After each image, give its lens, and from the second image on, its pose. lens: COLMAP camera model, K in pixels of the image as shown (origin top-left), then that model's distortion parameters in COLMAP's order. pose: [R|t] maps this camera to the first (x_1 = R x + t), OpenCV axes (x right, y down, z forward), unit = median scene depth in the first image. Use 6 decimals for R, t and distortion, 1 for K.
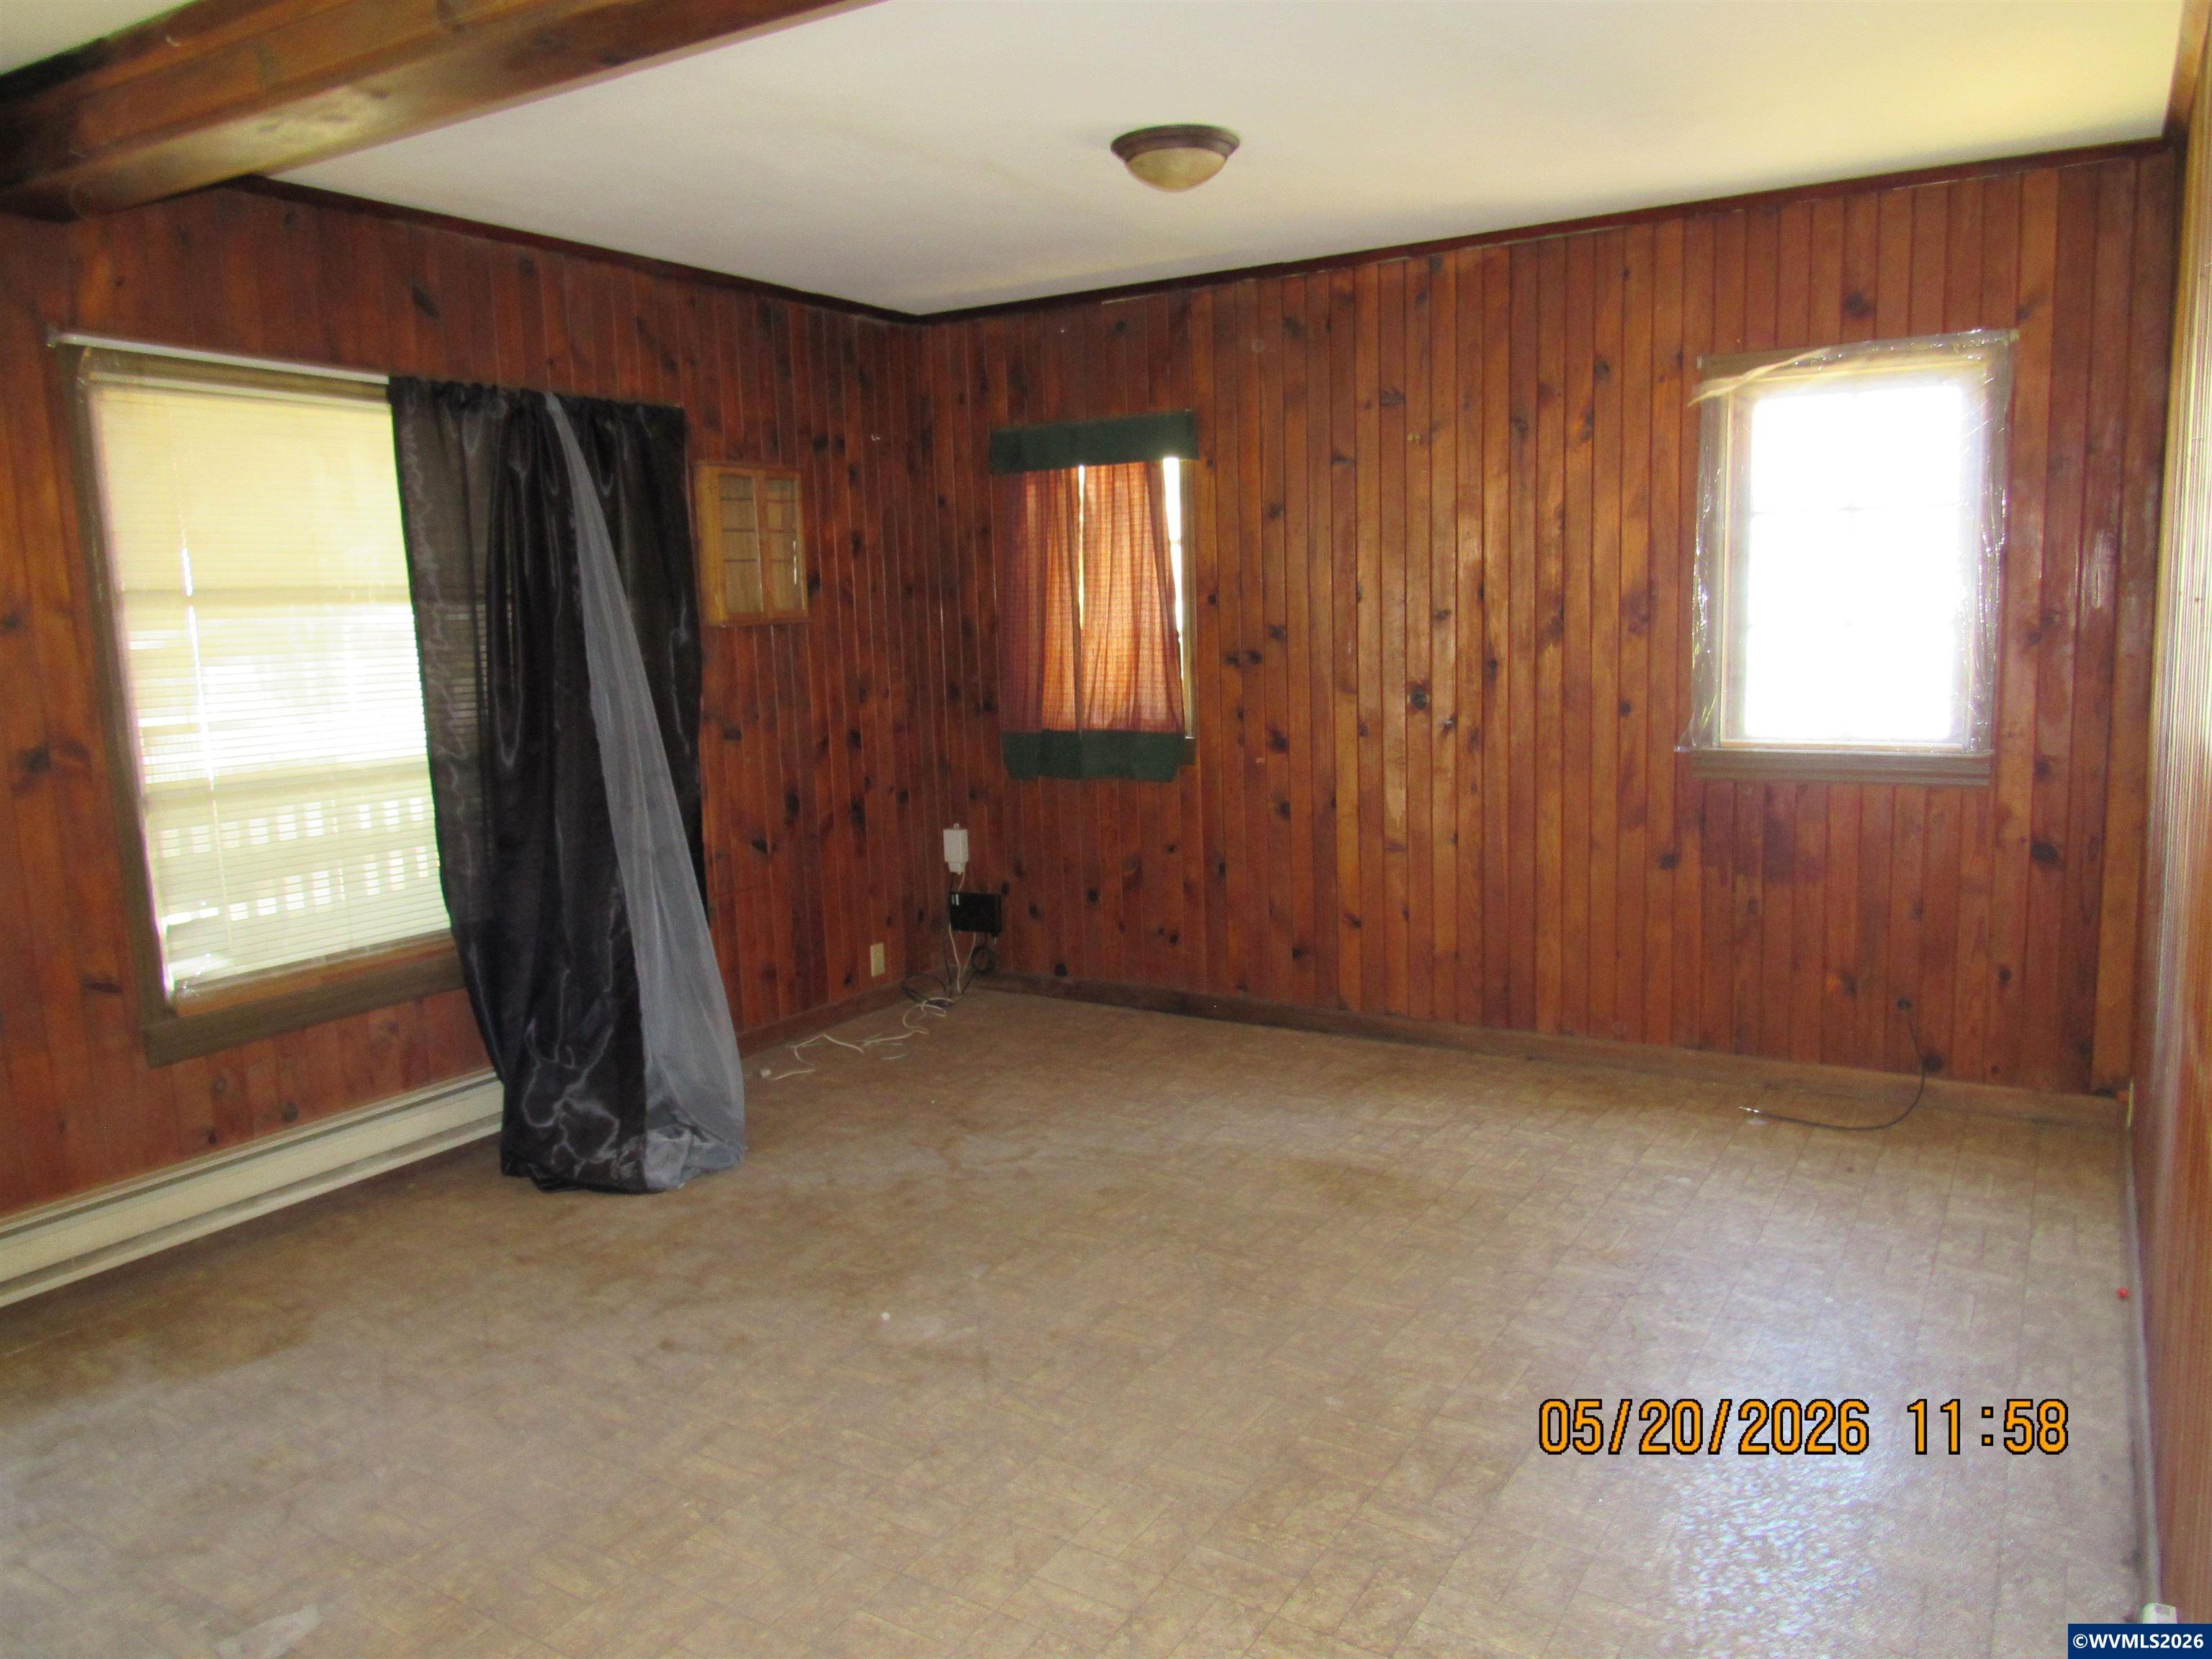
lens RADIAL K [[1571.6, 0, 1119.2], [0, 1571.6, 826.4], [0, 0, 1]] dist [-0.034230, 0.010039]
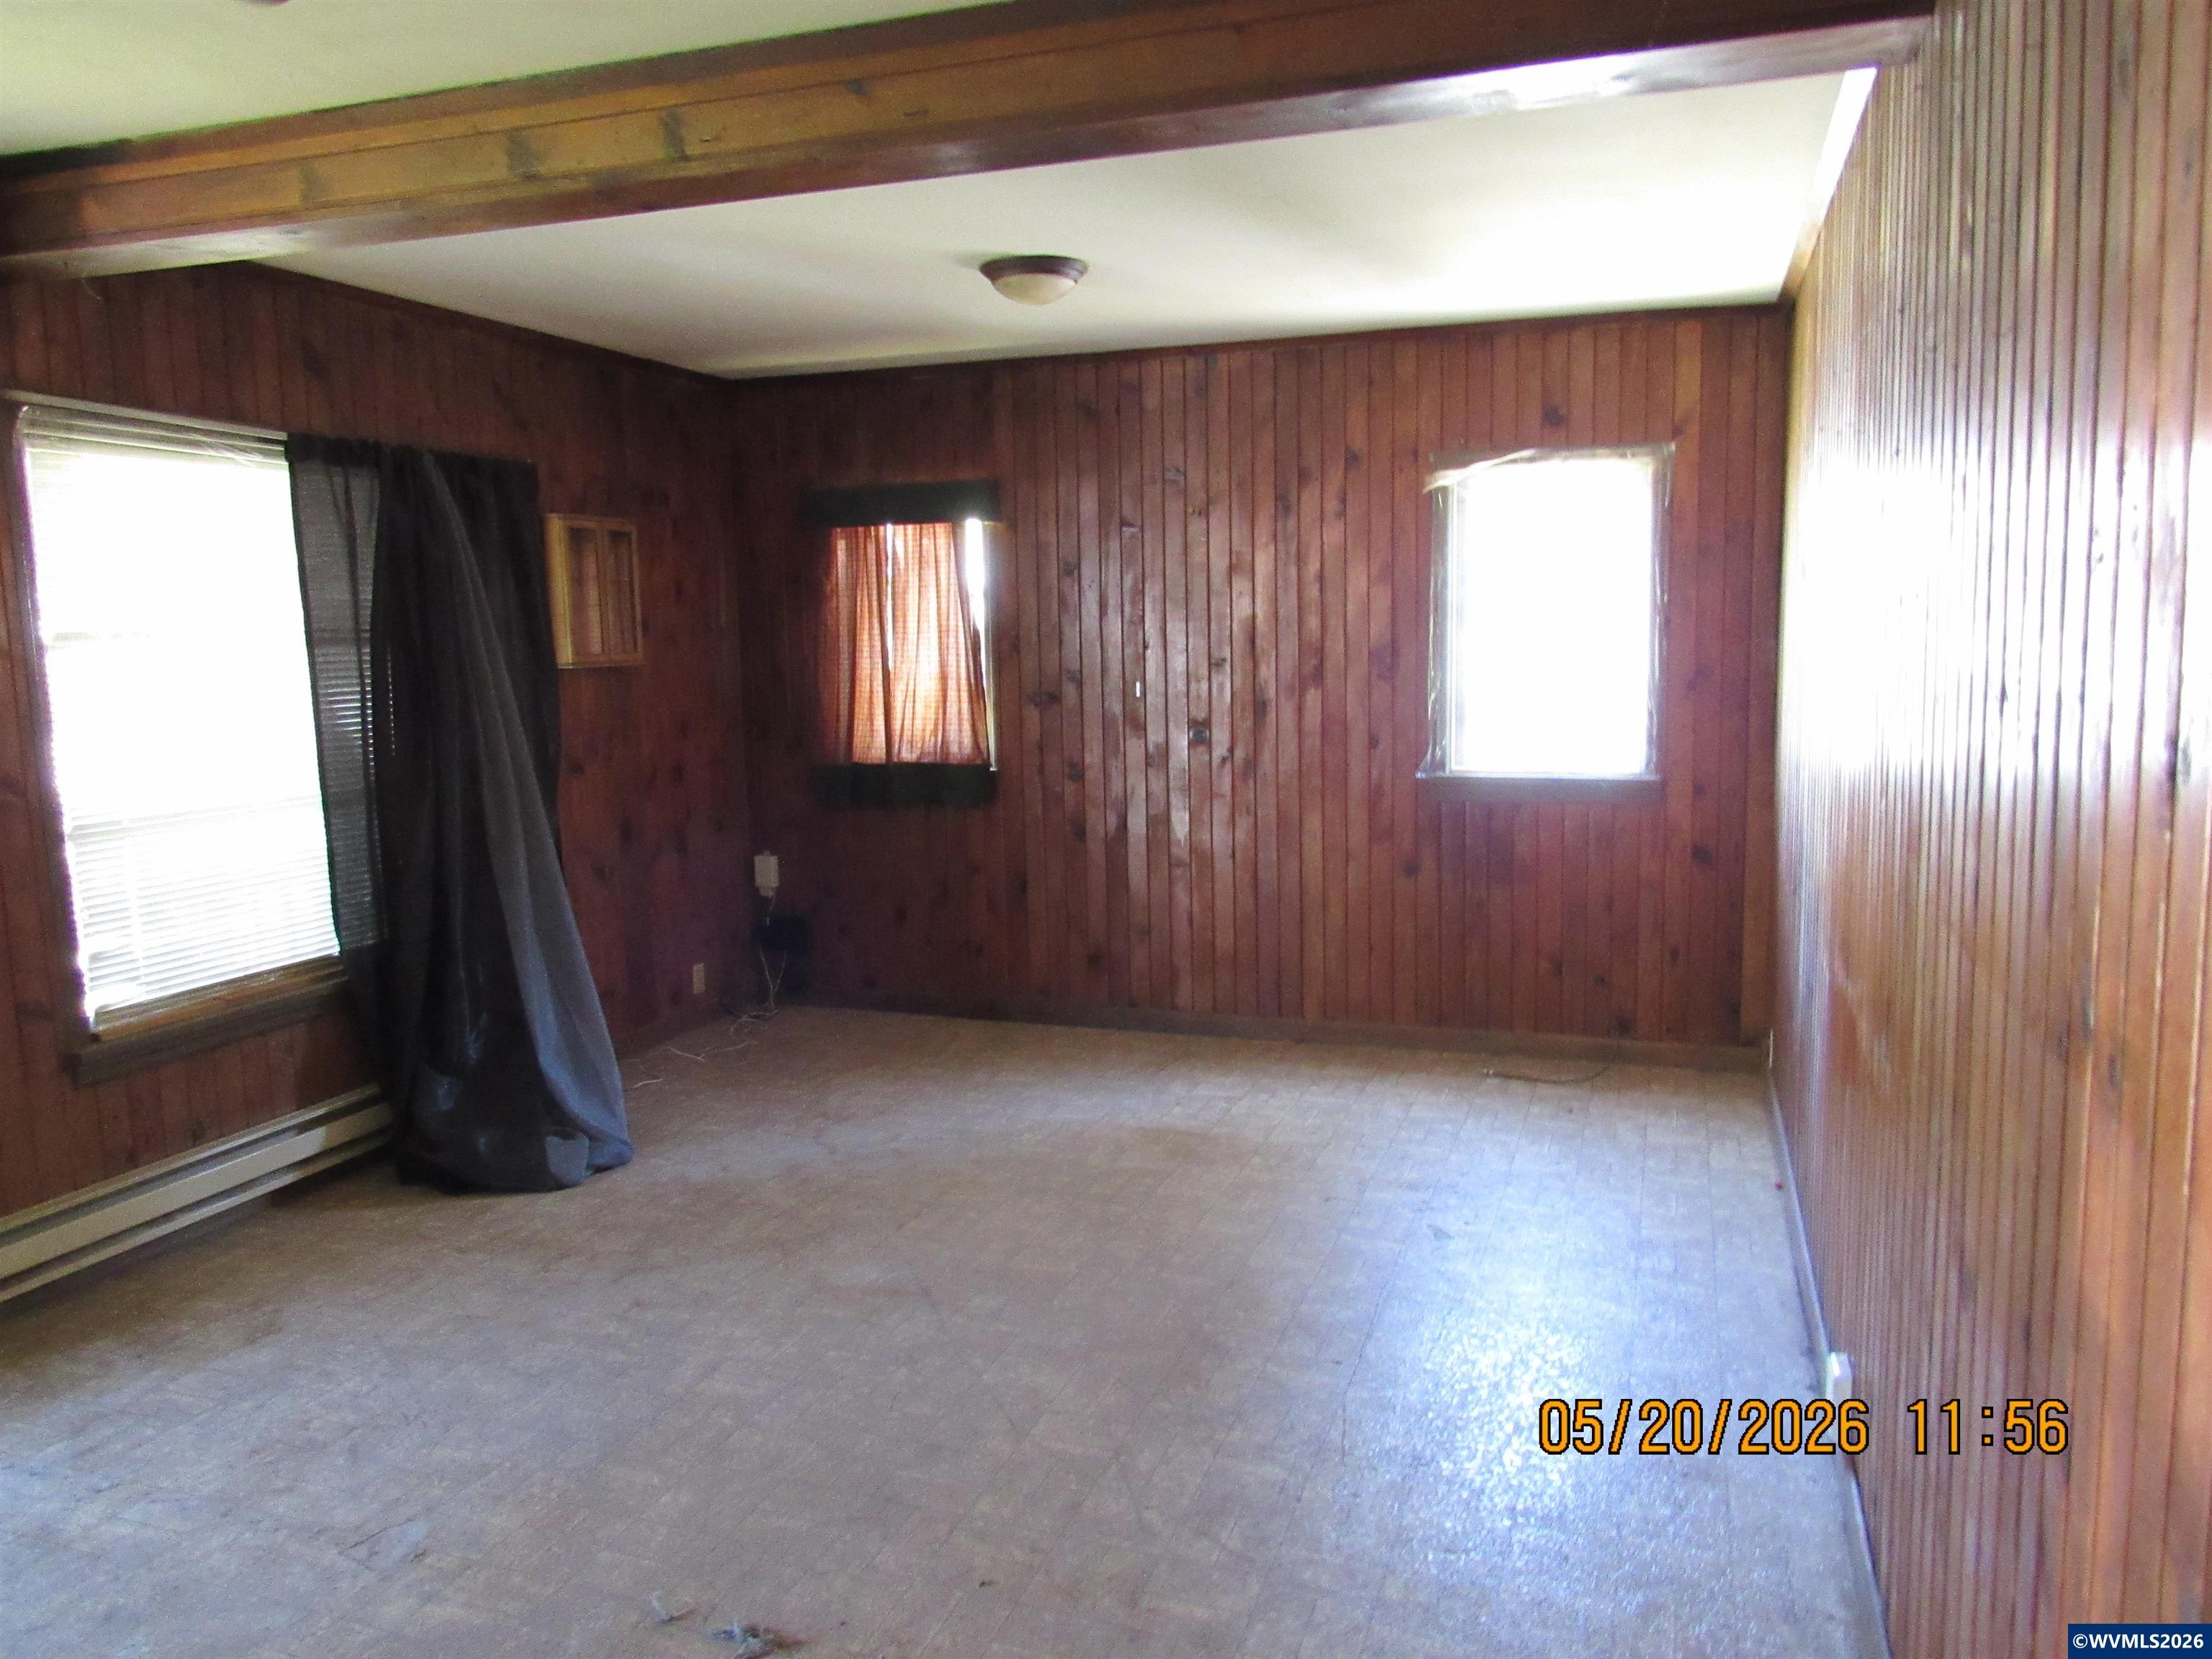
lens RADIAL K [[1571.6, 0, 1119.2], [0, 1571.6, 826.4], [0, 0, 1]] dist [-0.034230, 0.010039]
pose [[0.977398, -0.013833, 0.210954, -0.129737], [0.018373, 0.999640, -0.019577, 0.009444], [-0.210607, 0.023011, 0.977300, -0.136522]]
